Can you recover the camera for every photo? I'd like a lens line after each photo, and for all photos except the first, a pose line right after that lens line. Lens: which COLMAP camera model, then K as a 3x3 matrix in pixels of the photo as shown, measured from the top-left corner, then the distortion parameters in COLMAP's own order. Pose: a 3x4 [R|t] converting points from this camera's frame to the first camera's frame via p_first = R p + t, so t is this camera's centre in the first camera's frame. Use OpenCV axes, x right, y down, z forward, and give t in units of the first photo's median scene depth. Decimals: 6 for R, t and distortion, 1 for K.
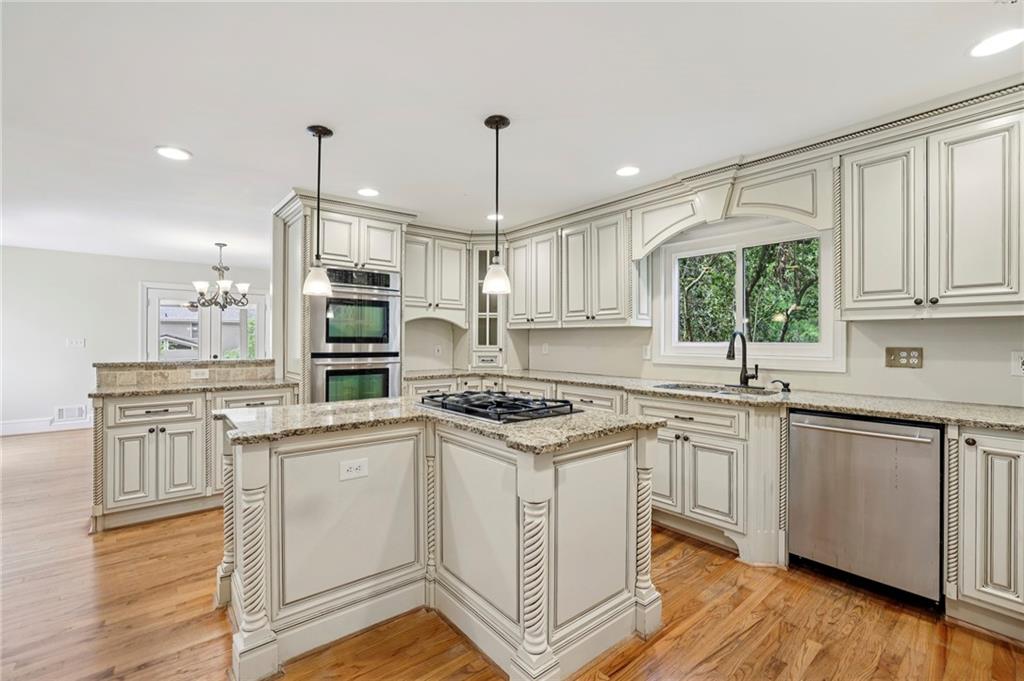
lens RADIAL K [[442.7, 0, 512.0], [0, 442.7, 340.5], [0, 0, 1]] dist [-0.048691, 0.014884]
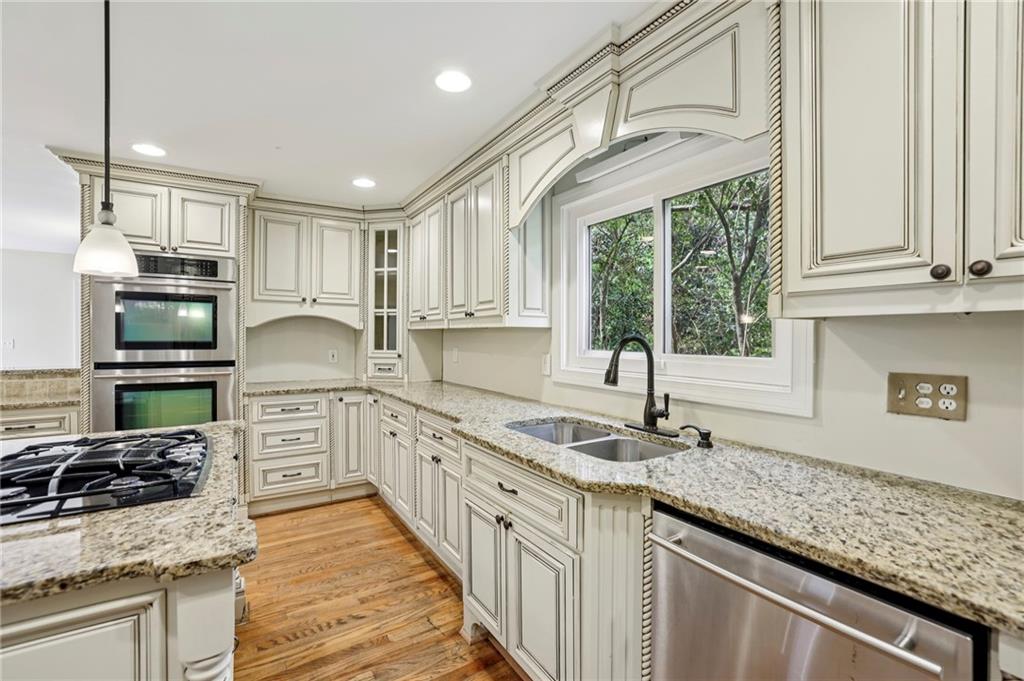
lens RADIAL K [[442.7, 0, 512.0], [0, 442.7, 340.5], [0, 0, 1]] dist [-0.048691, 0.014884]
pose [[0.991855, 0.002168, -0.127357, 0.365719], [-0.001225, 0.999971, 0.007481, -0.017076], [0.127370, -0.007264, 0.991829, 0.333163]]
